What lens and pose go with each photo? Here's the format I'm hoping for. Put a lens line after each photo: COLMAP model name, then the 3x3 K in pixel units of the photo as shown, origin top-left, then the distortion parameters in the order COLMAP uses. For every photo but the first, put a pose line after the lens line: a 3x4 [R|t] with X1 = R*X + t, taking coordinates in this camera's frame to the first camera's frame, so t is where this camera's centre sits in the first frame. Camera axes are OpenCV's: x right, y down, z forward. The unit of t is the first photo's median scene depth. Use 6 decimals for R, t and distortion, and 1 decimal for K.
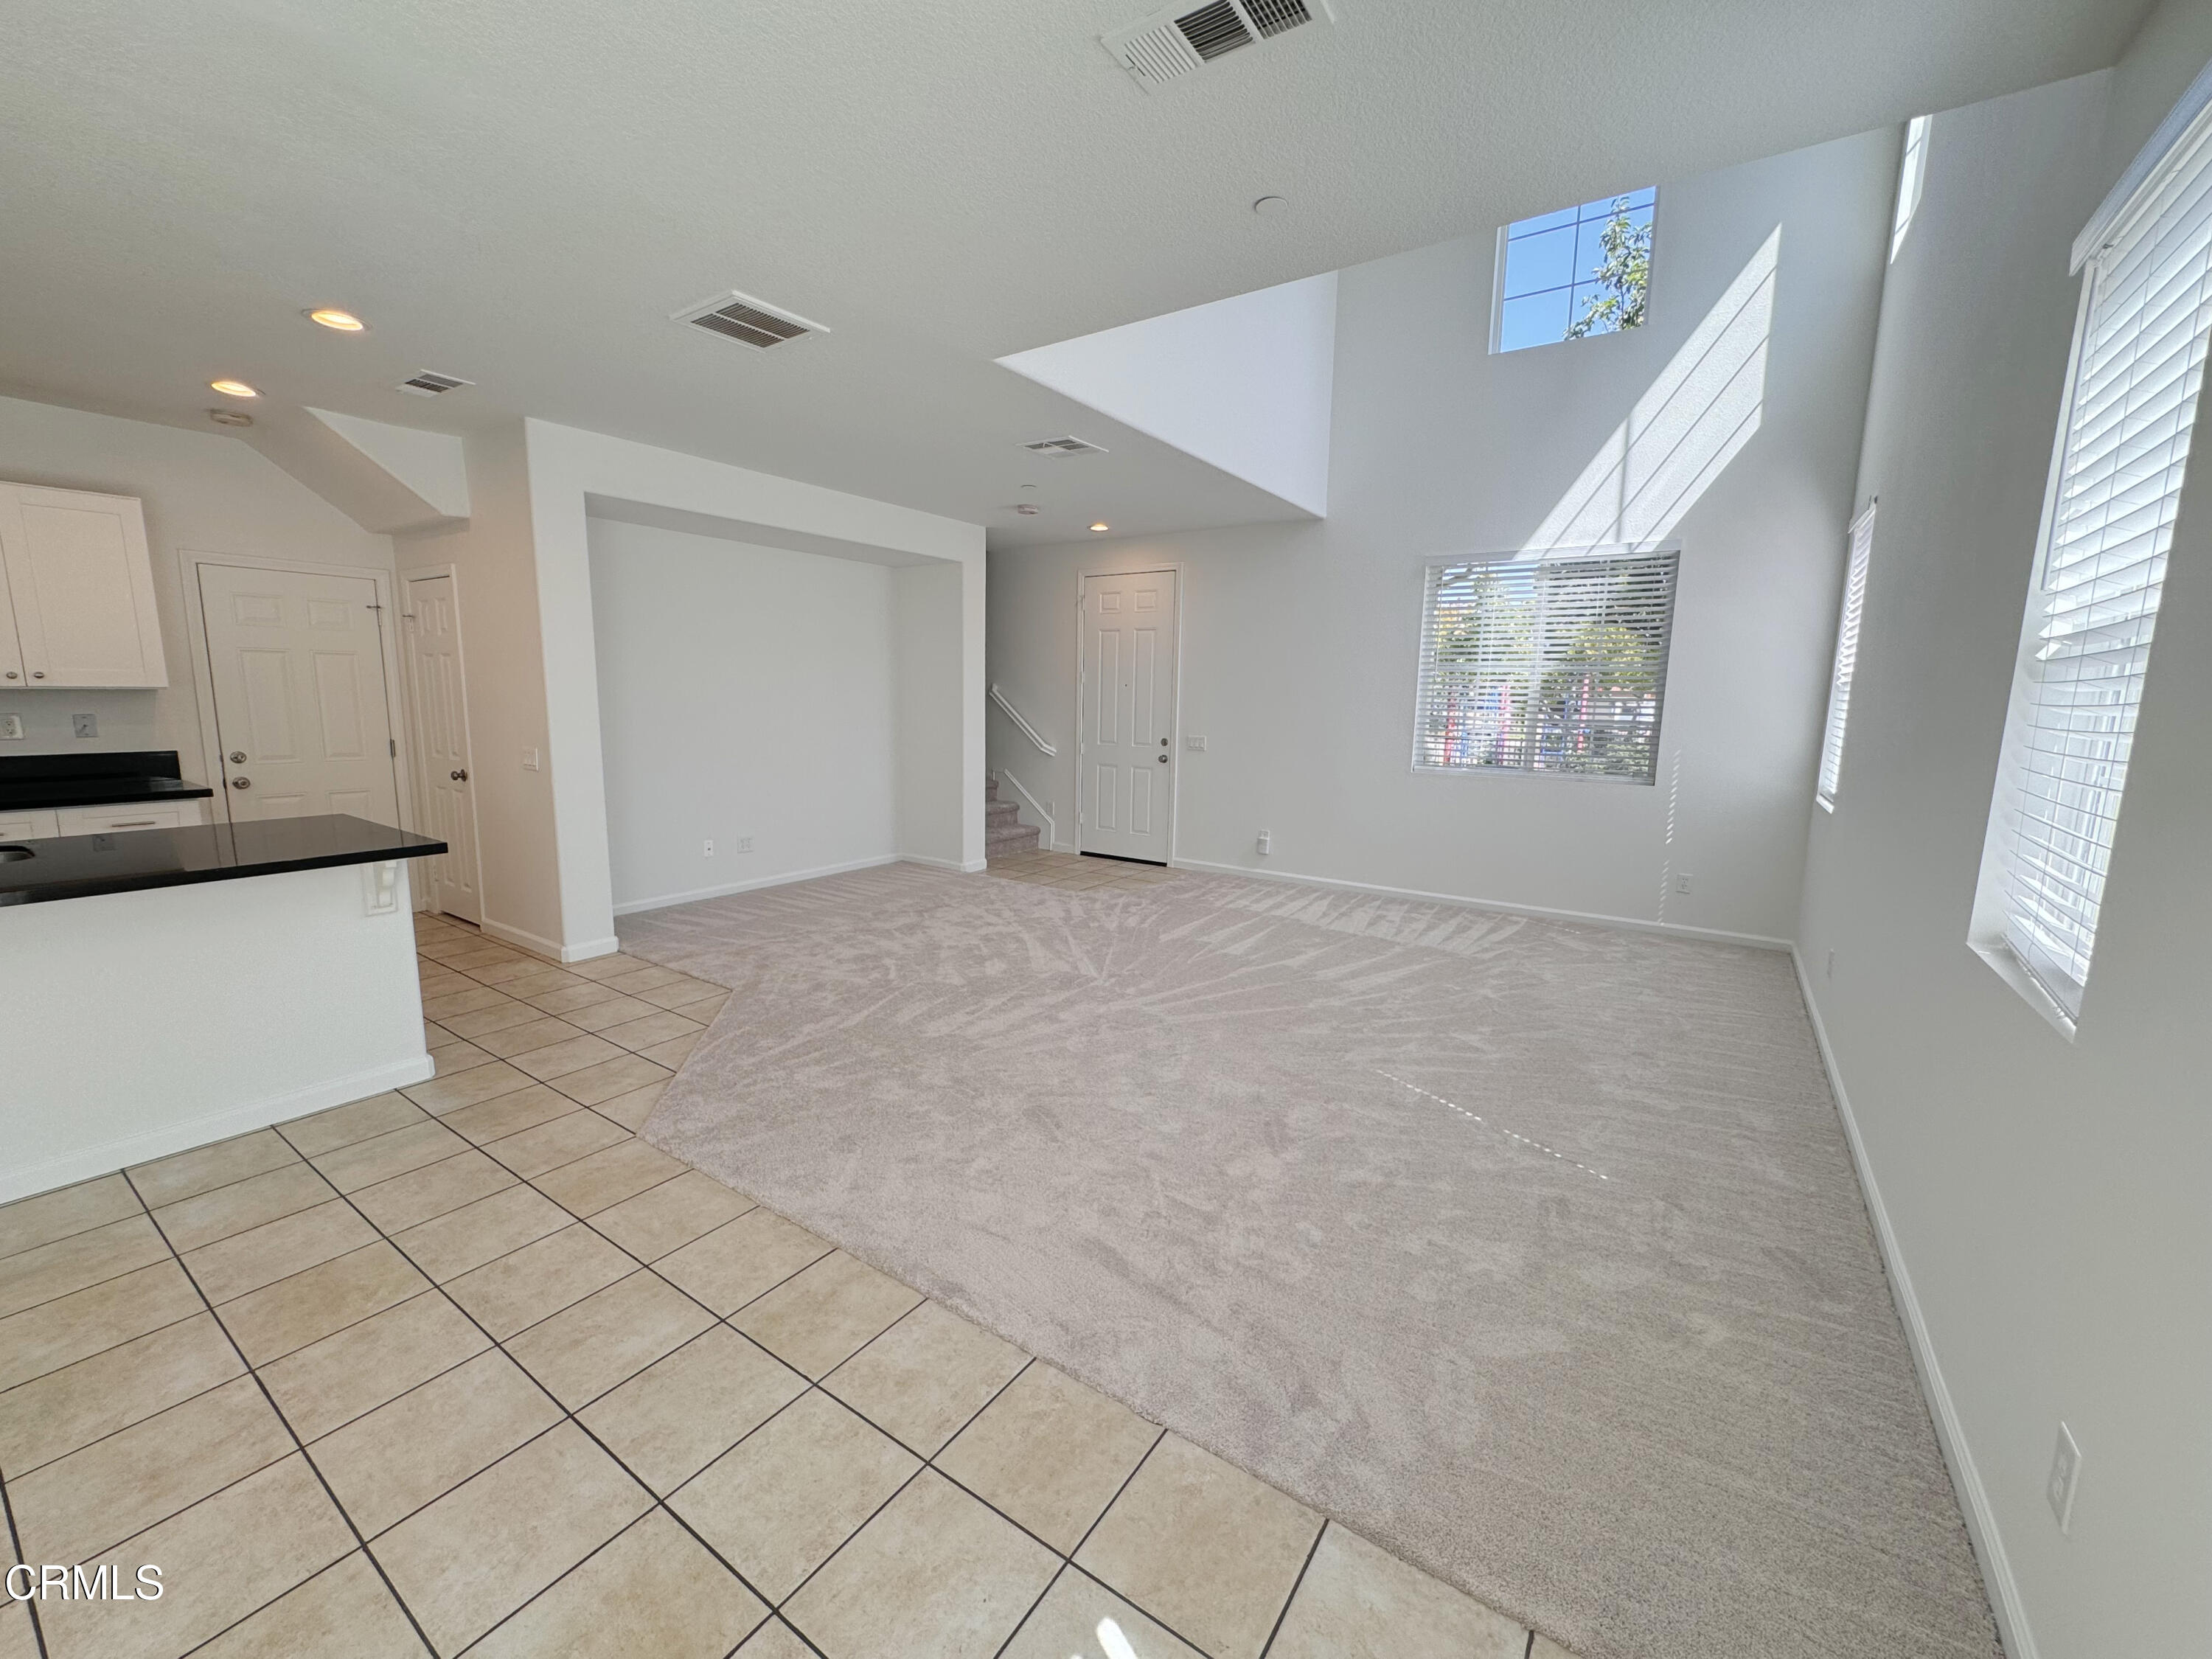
lens RADIAL K [[882.5, 0, 1105.7], [0, 882.5, 825.6], [0, 0, 1]] dist [-0.001706, 0.000392]
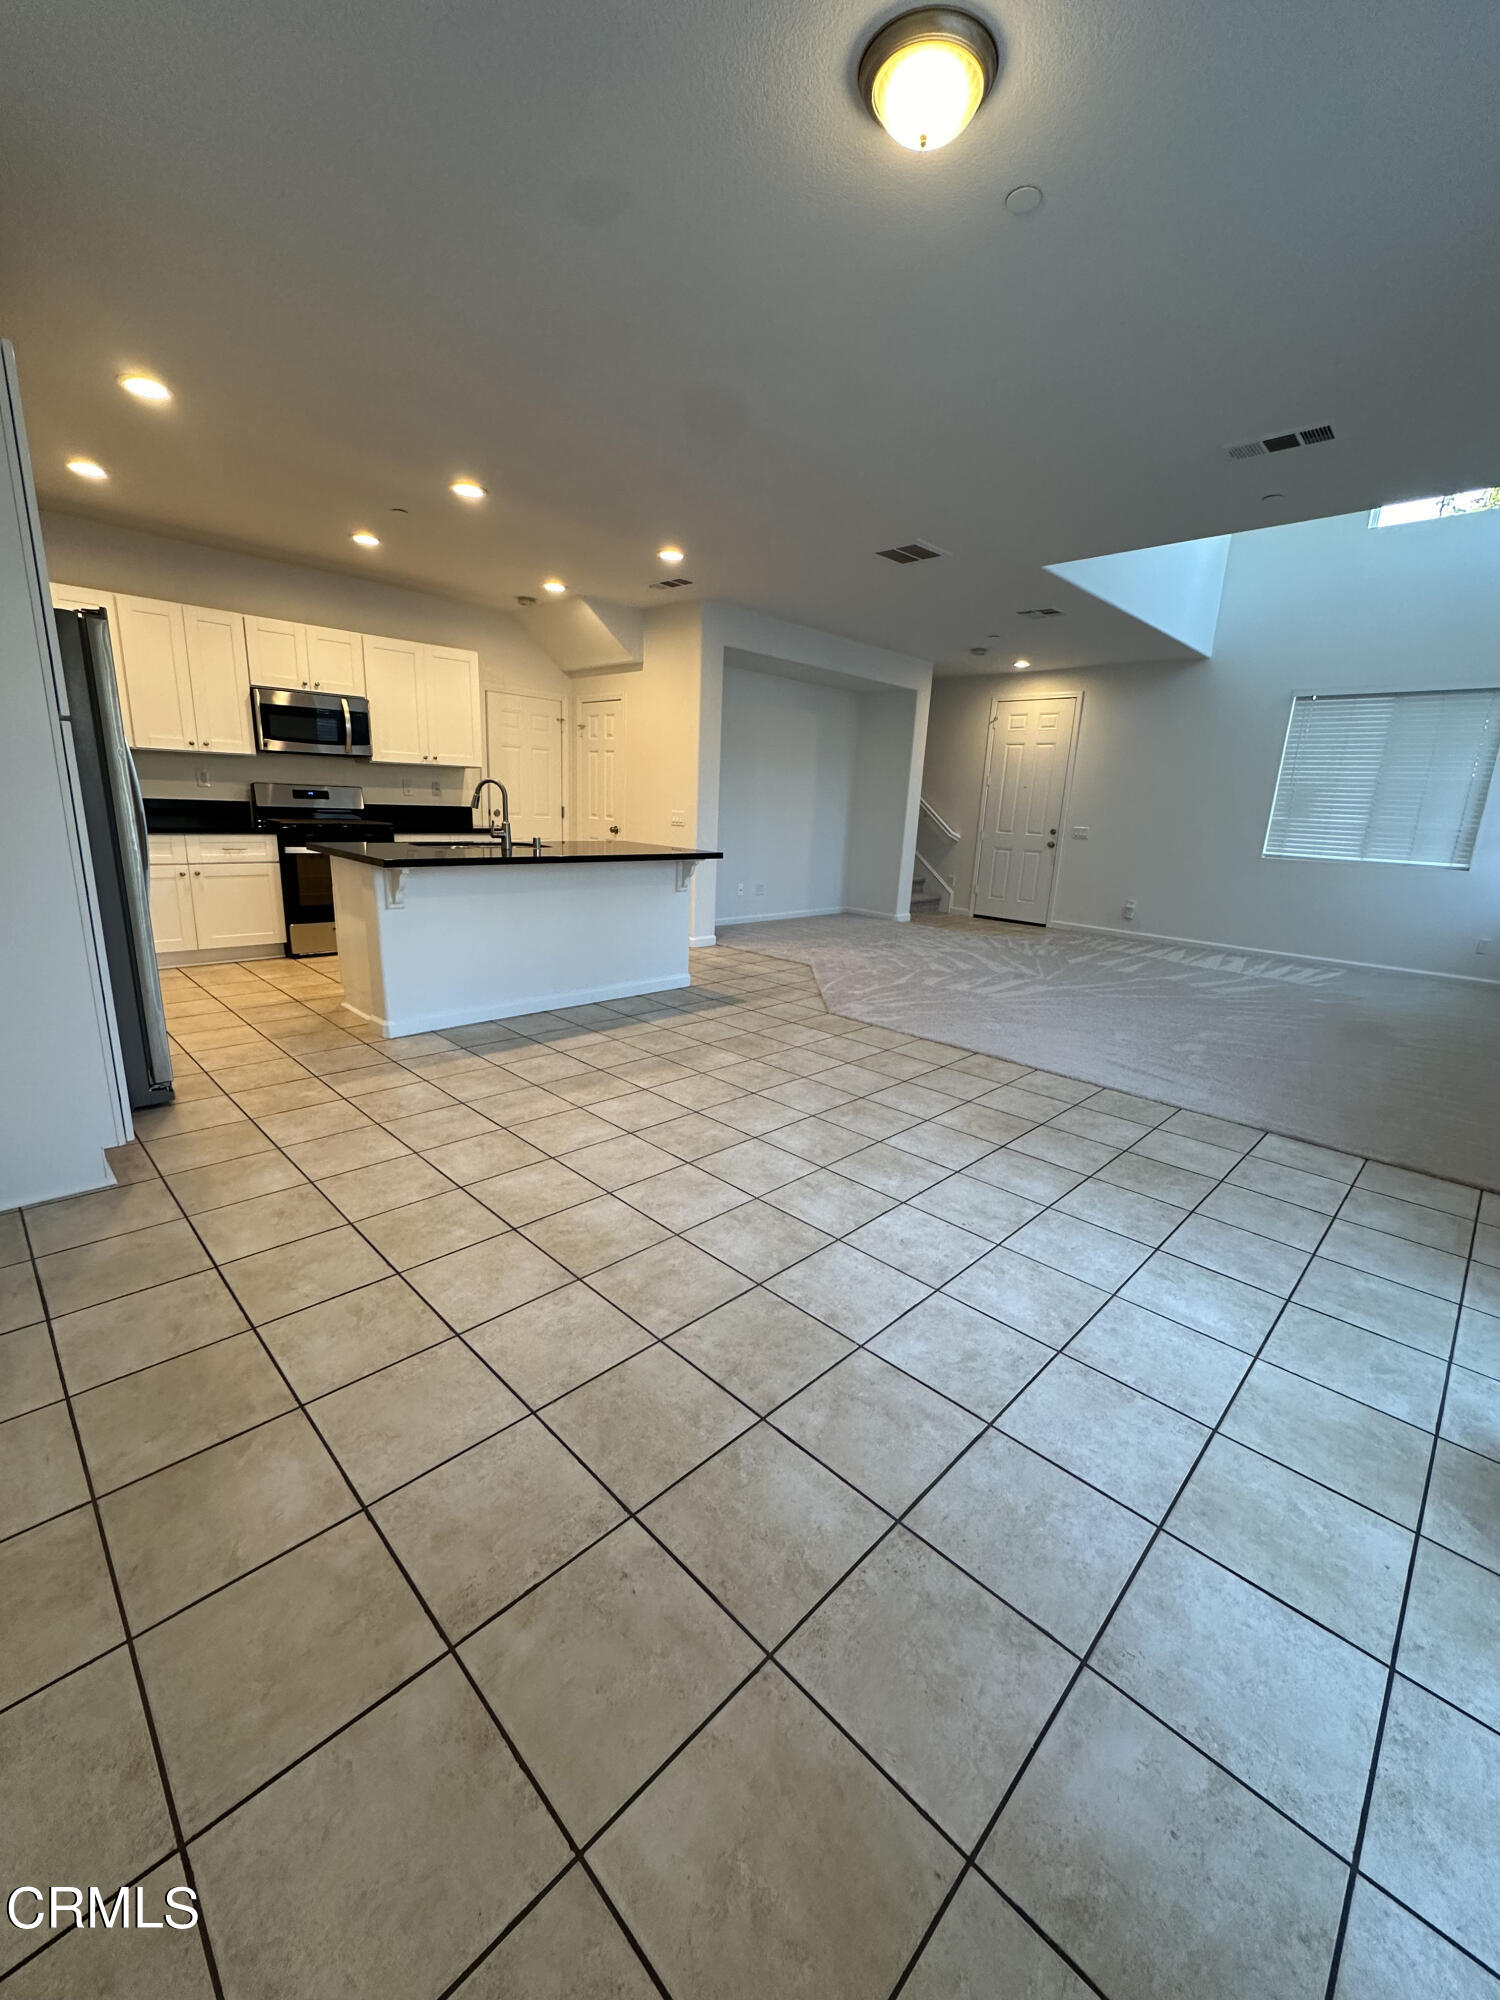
lens RADIAL K [[800.2, 0, 752.6], [0, 800.2, 999.3], [0, 0, 1]] dist [-0.005855, 0.001639]
pose [[0.984042, 0.068655, -0.164157, -0.280011], [-0.054003, 0.994283, 0.092118, 0.118815], [0.169543, -0.081783, 0.982124, -0.464234]]
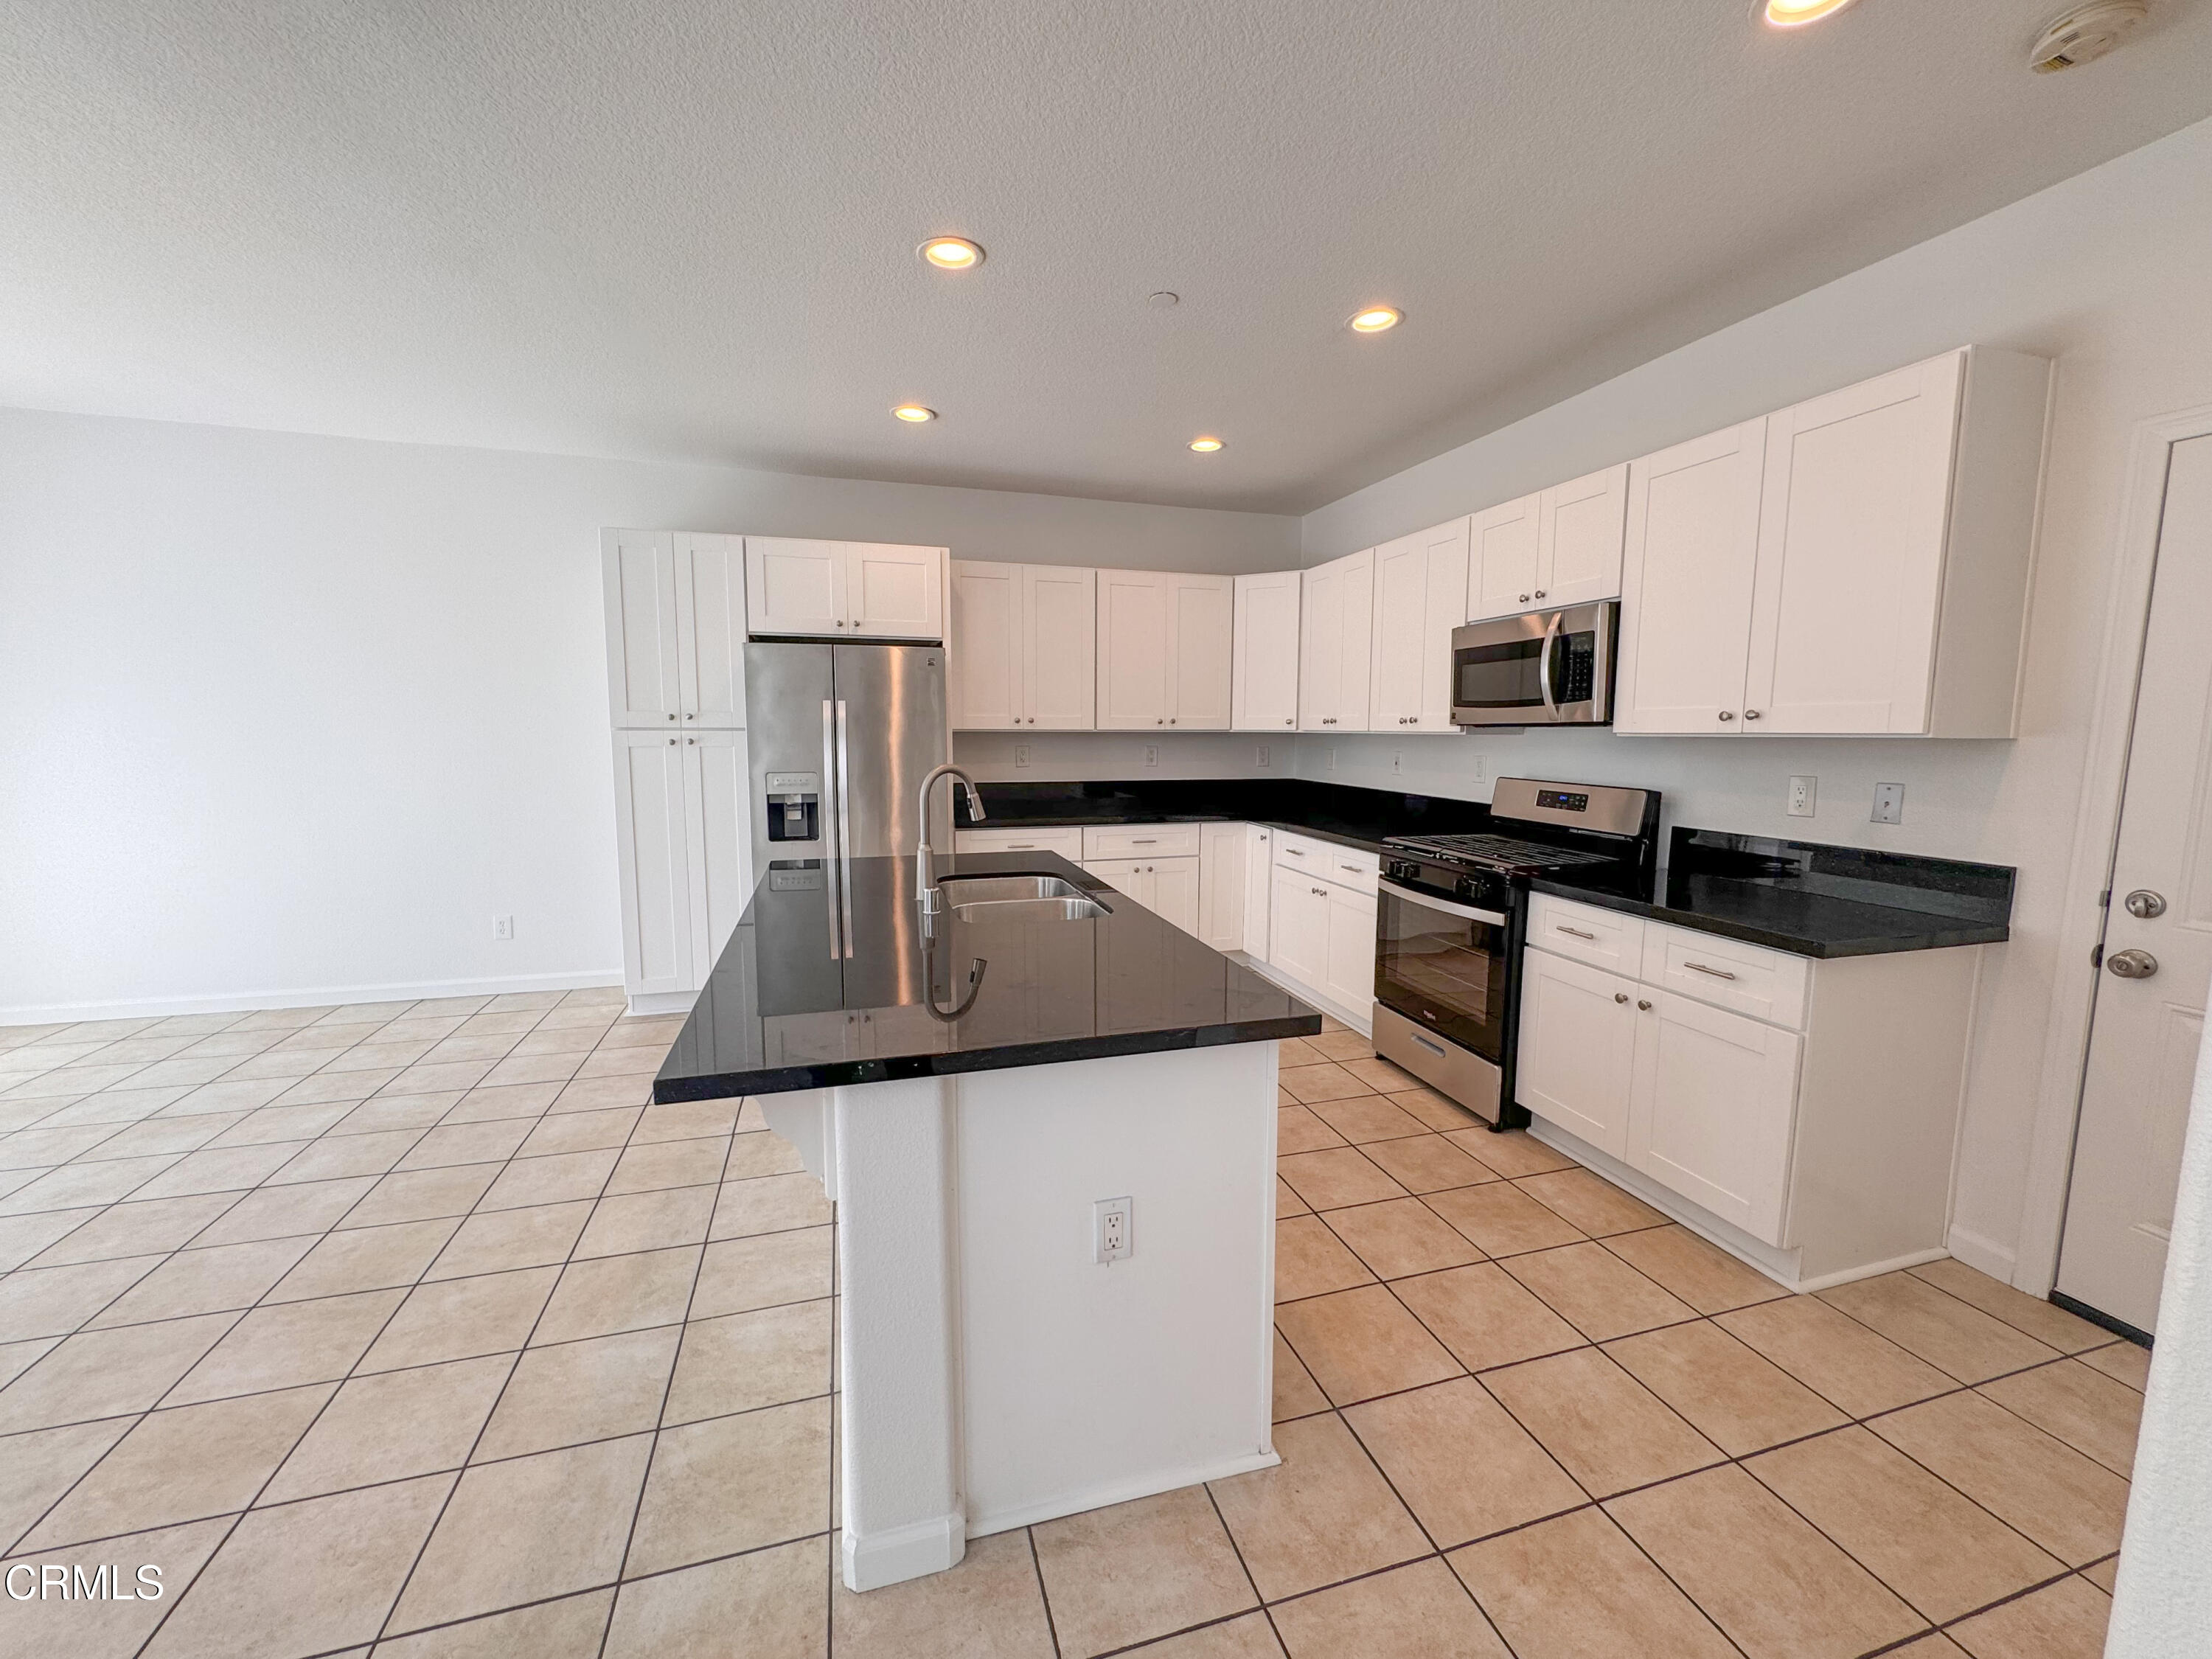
lens RADIAL K [[882.5, 0, 1103.8], [0, 882.5, 823.9], [0, 0, 1]] dist [-0.001706, 0.000392]
pose [[-0.629986, 0.064896, -0.773891, -0.406731], [-0.134793, 0.972240, 0.191257, -0.144350], [0.764820, 0.224804, -0.603750, 0.984088]]
